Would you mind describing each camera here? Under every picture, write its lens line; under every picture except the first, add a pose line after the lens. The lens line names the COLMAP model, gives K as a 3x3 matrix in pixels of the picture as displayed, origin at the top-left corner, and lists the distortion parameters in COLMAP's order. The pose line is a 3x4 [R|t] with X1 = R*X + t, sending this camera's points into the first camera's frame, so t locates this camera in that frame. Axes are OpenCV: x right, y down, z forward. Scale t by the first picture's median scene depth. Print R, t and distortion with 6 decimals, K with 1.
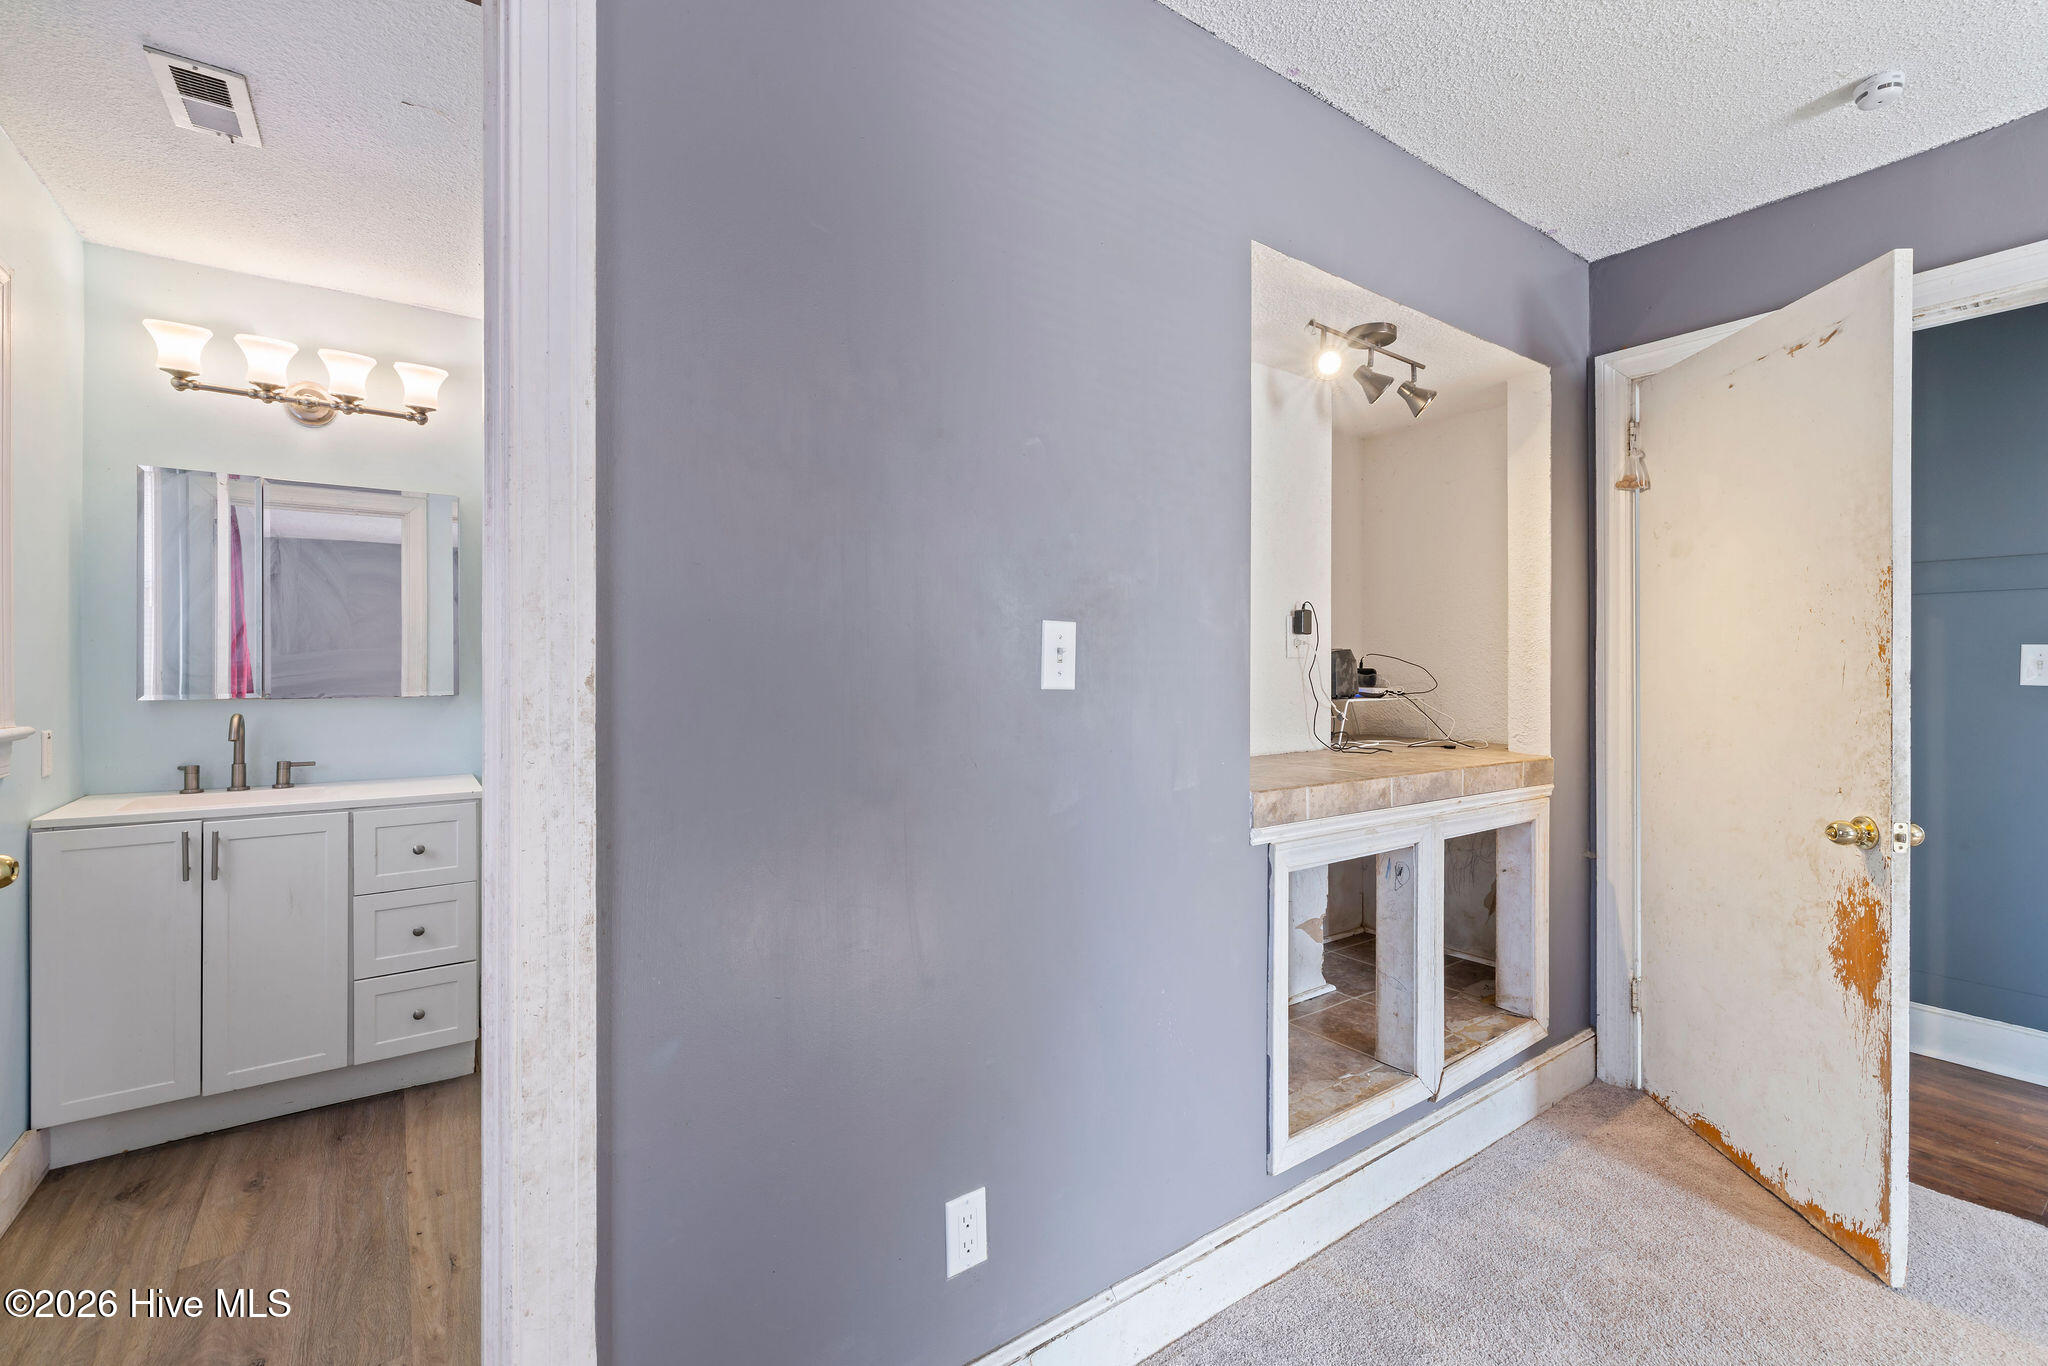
lens RADIAL K [[872.9, 0, 1022.8], [0, 872.9, 676.0], [0, 0, 1]] dist [-0.004757, 0.002236]
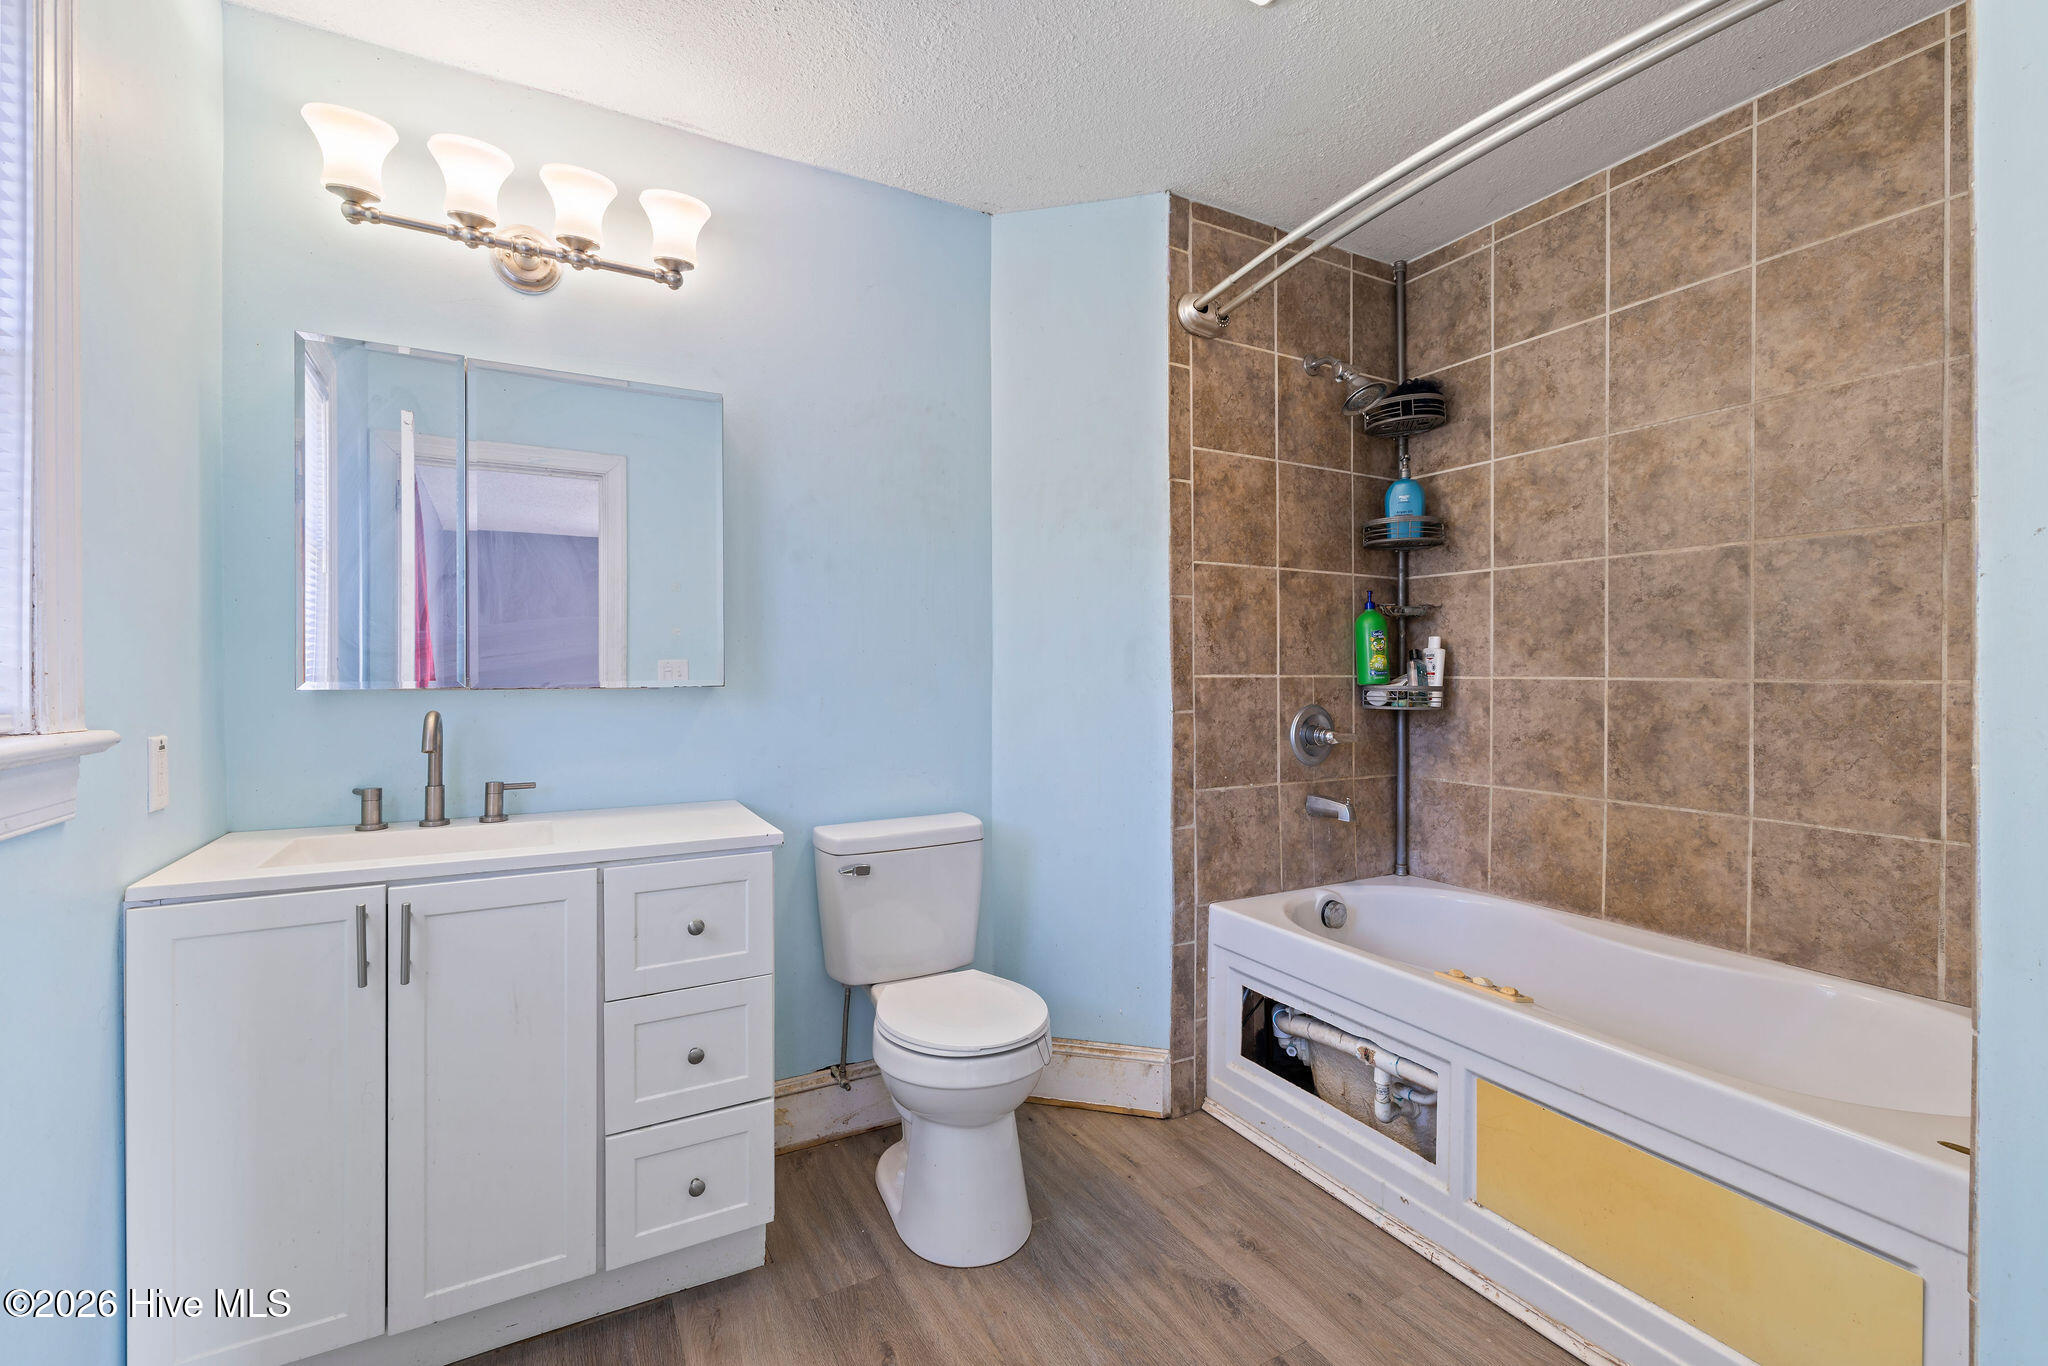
lens RADIAL K [[872.9, 0, 1025.7], [0, 872.9, 682.6], [0, 0, 1]] dist [-0.004757, 0.002236]
pose [[0.992810, 0.006833, -0.119504, -0.373471], [-0.005446, 0.999914, 0.011932, 0.011576], [0.119575, -0.011195, 0.992762, 0.394013]]
